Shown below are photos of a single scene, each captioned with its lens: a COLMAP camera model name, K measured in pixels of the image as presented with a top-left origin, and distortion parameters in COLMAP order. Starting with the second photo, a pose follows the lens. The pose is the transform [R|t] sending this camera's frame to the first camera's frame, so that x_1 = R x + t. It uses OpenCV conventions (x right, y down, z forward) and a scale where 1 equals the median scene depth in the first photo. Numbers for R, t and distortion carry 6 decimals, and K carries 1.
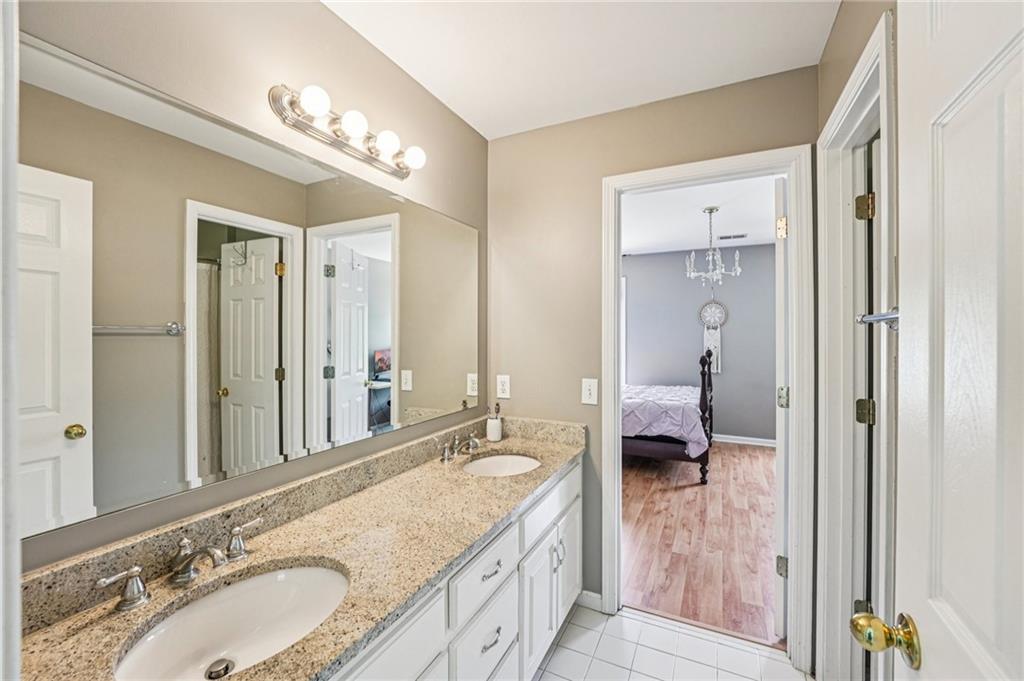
lens RADIAL K [[419.0, 0, 515.9], [0, 419.0, 338.7], [0, 0, 1]] dist [-0.022295, -0.000243]
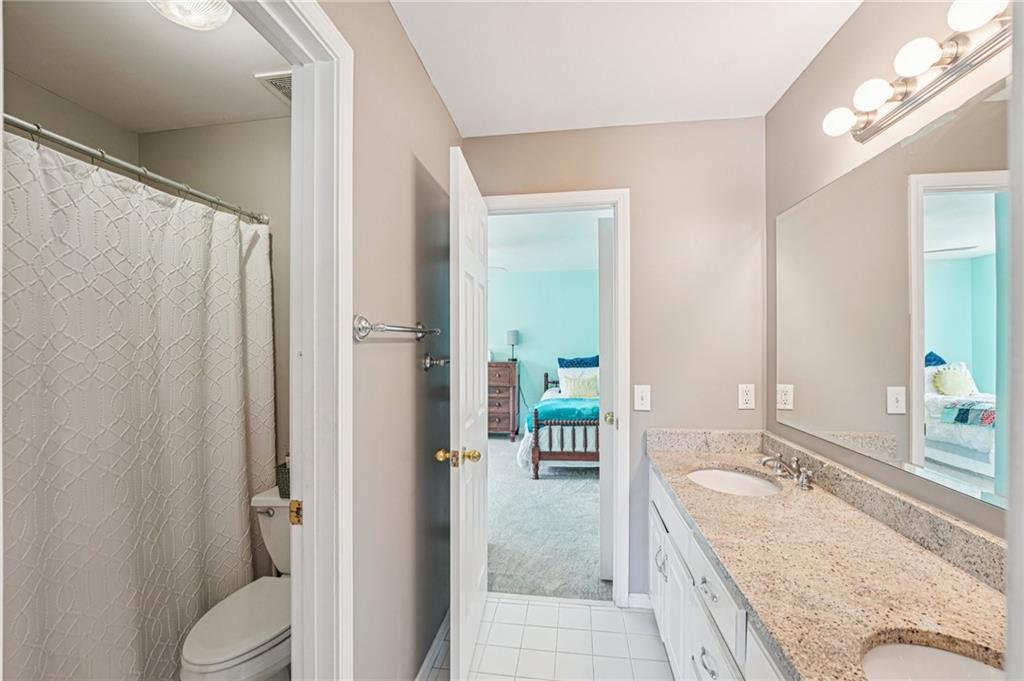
lens RADIAL K [[419.0, 0, 511.9], [0, 419.0, 340.7], [0, 0, 1]] dist [-0.022295, -0.000243]
pose [[-0.953962, 0.003746, -0.299903, 0.528310], [0.002984, 0.999991, 0.002997, -0.005331], [0.299912, 0.001964, -0.953965, 1.438582]]
